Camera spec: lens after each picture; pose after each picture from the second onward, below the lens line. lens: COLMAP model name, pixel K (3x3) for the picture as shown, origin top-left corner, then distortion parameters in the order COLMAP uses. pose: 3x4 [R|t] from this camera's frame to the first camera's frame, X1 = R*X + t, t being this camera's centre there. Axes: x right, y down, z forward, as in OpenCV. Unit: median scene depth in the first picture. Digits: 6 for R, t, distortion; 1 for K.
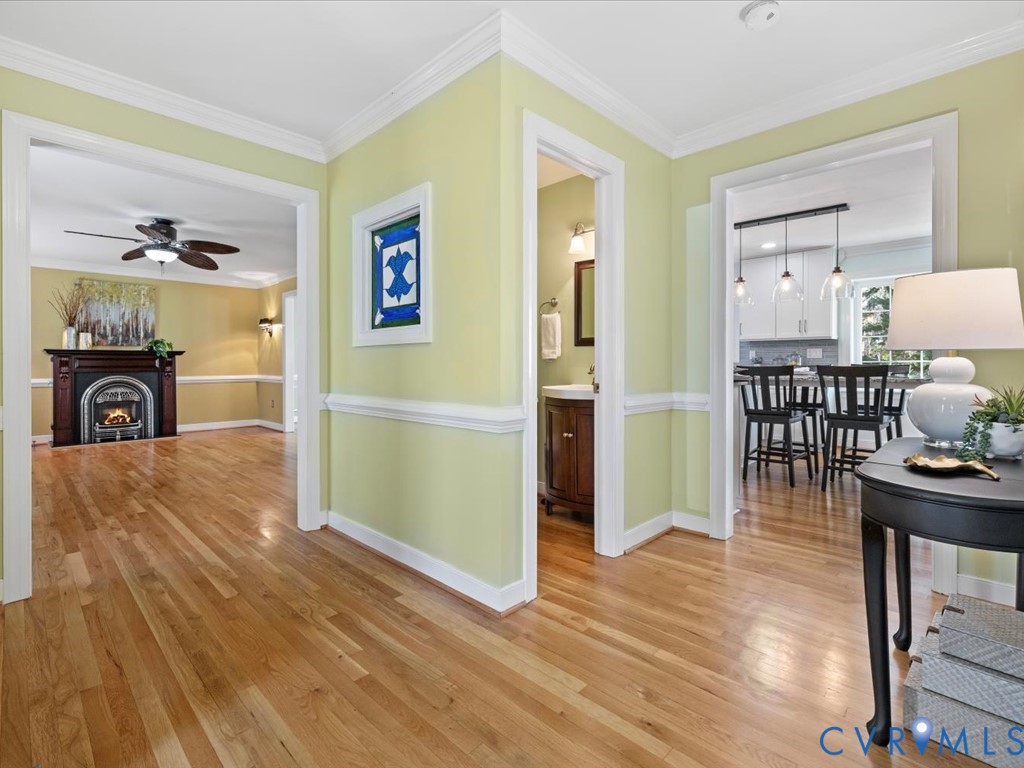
lens RADIAL K [[487.5, 0, 509.3], [0, 487.5, 368.5], [0, 0, 1]] dist [0.000359, 0.000101]
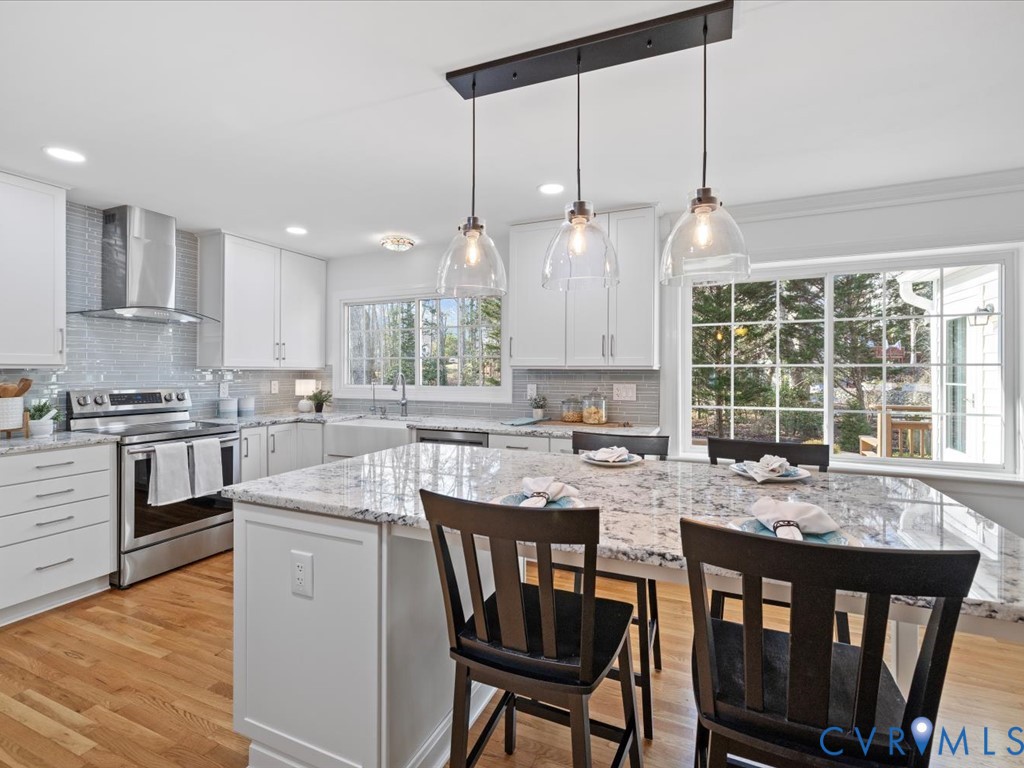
lens RADIAL K [[480.2, 0, 508.2], [0, 480.2, 374.3], [0, 0, 1]] dist [-0.000082, 0.000136]
pose [[0.937339, -0.000354, 0.348419, 0.340942], [0.001308, 0.999996, -0.002503, -0.059960], [-0.348416, 0.002802, 0.937336, 0.589125]]
